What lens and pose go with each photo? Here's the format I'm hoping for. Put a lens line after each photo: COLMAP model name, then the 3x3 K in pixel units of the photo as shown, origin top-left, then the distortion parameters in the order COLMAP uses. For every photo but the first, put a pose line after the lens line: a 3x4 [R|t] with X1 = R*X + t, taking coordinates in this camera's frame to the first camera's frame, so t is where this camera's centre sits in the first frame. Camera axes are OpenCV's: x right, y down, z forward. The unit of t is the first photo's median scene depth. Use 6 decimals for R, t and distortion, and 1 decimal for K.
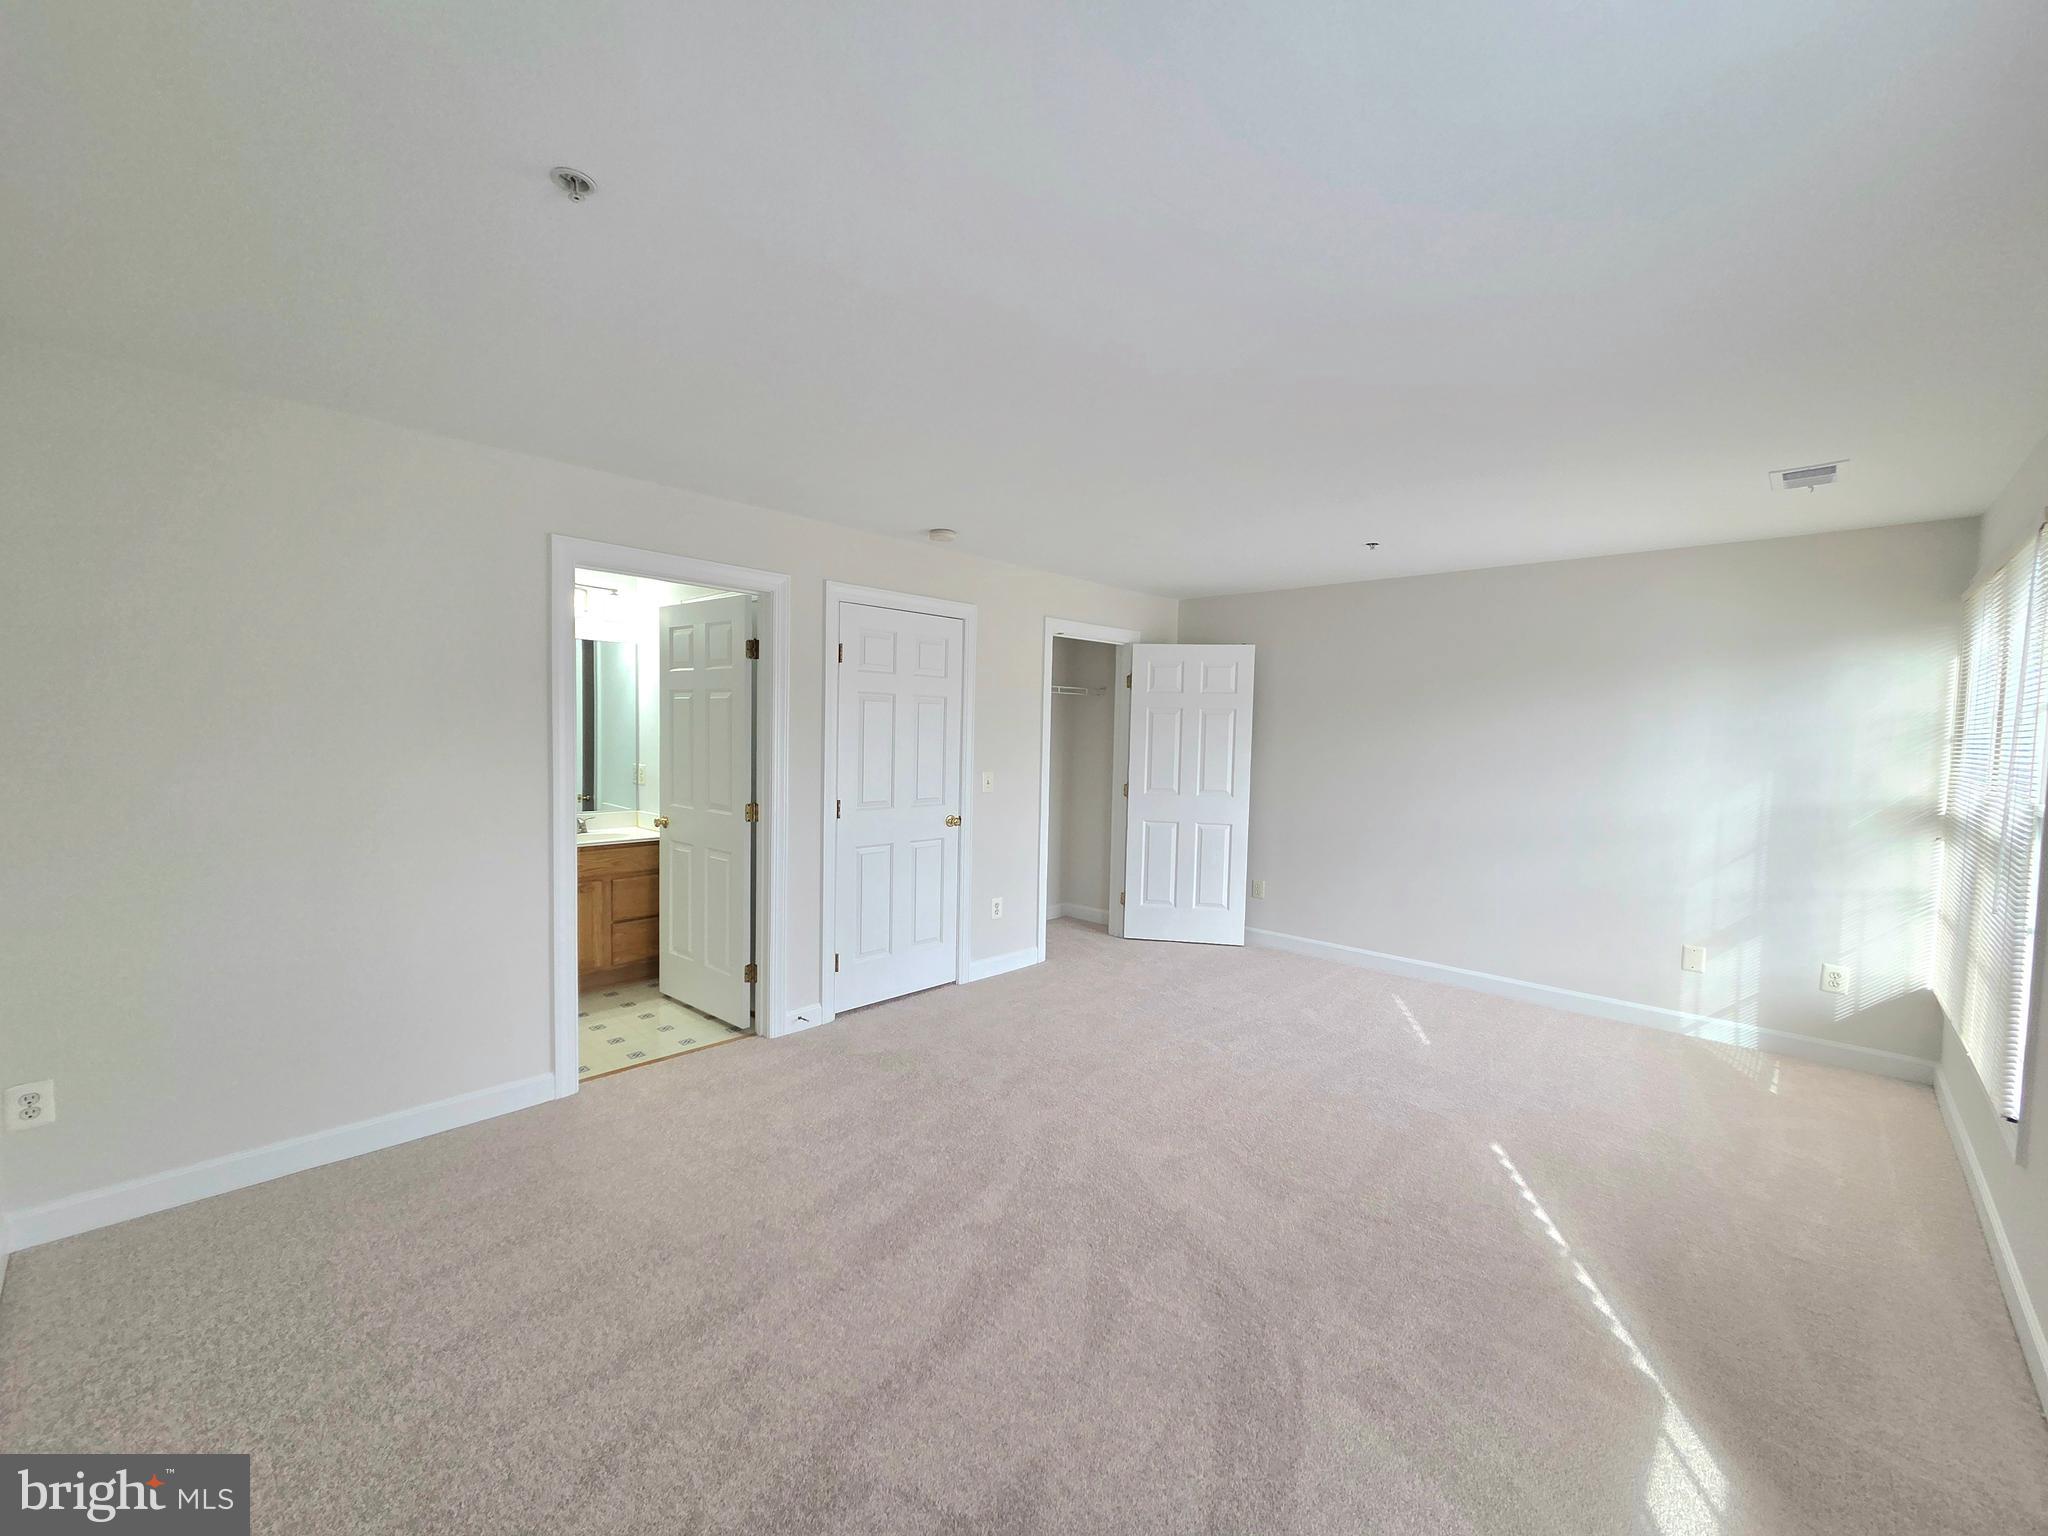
lens RADIAL K [[824.2, 0, 1011.3], [0, 824.2, 767.8], [0, 0, 1]] dist [0.001656, 0.000124]
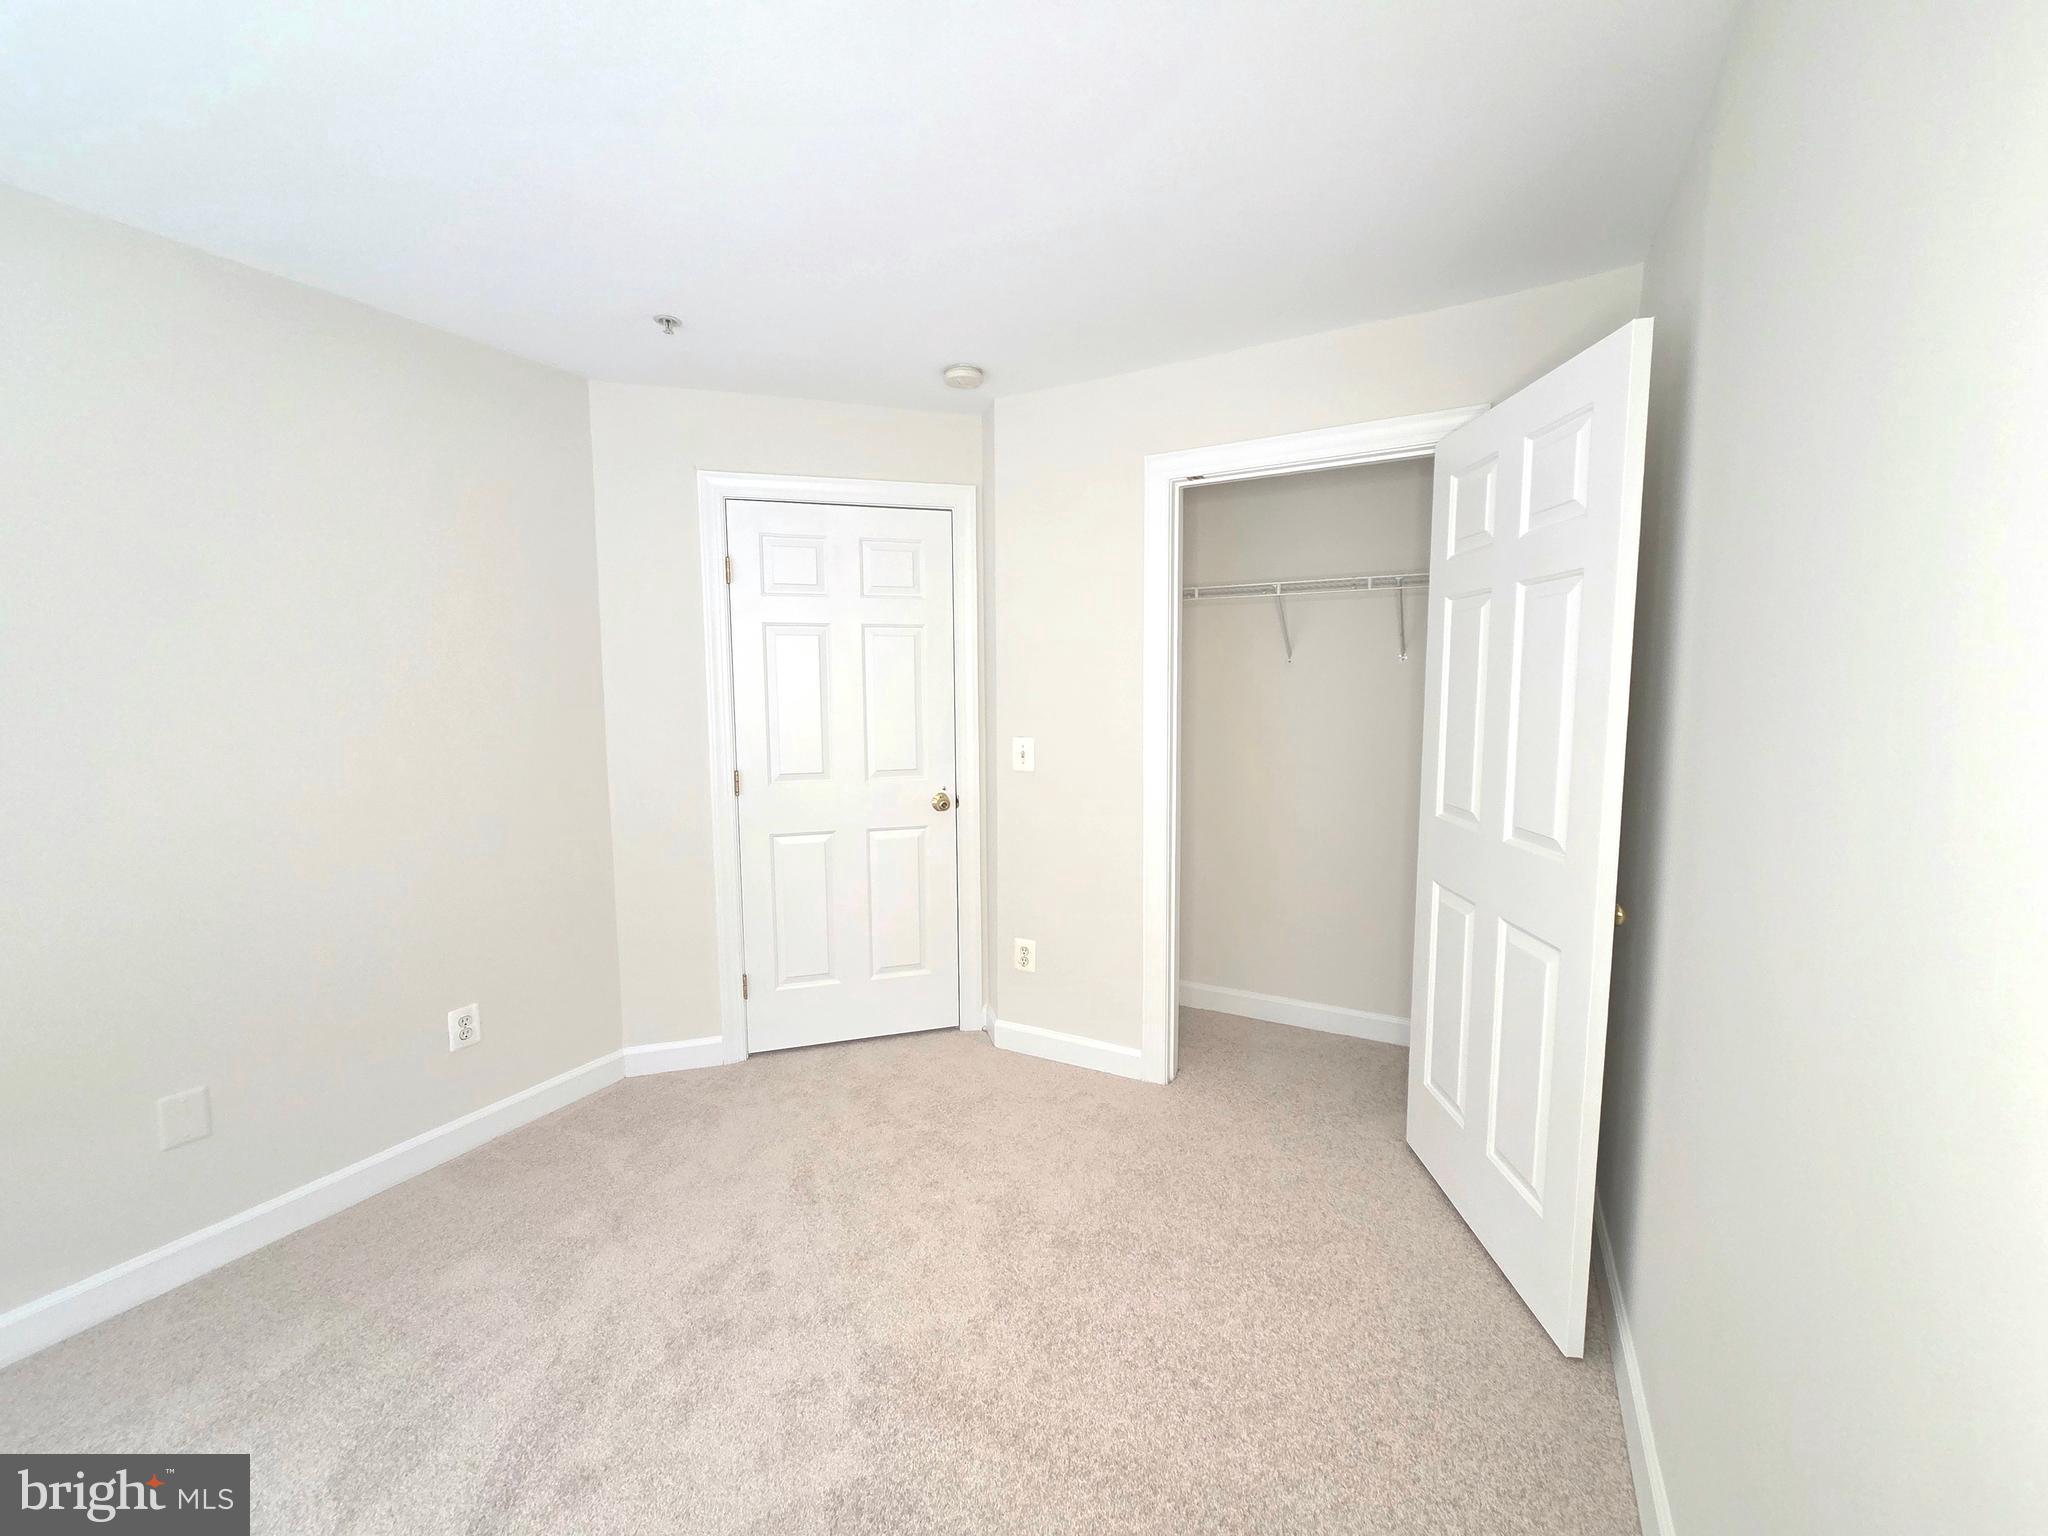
lens RADIAL K [[824.2, 0, 1028.1], [0, 824.2, 777.5], [0, 0, 1]] dist [0.001656, 0.000124]
pose [[0.873677, 0.033081, -0.485380, 0.354394], [0.004311, 0.997120, 0.075718, -0.011416], [0.486487, -0.068246, 0.871018, 0.454843]]
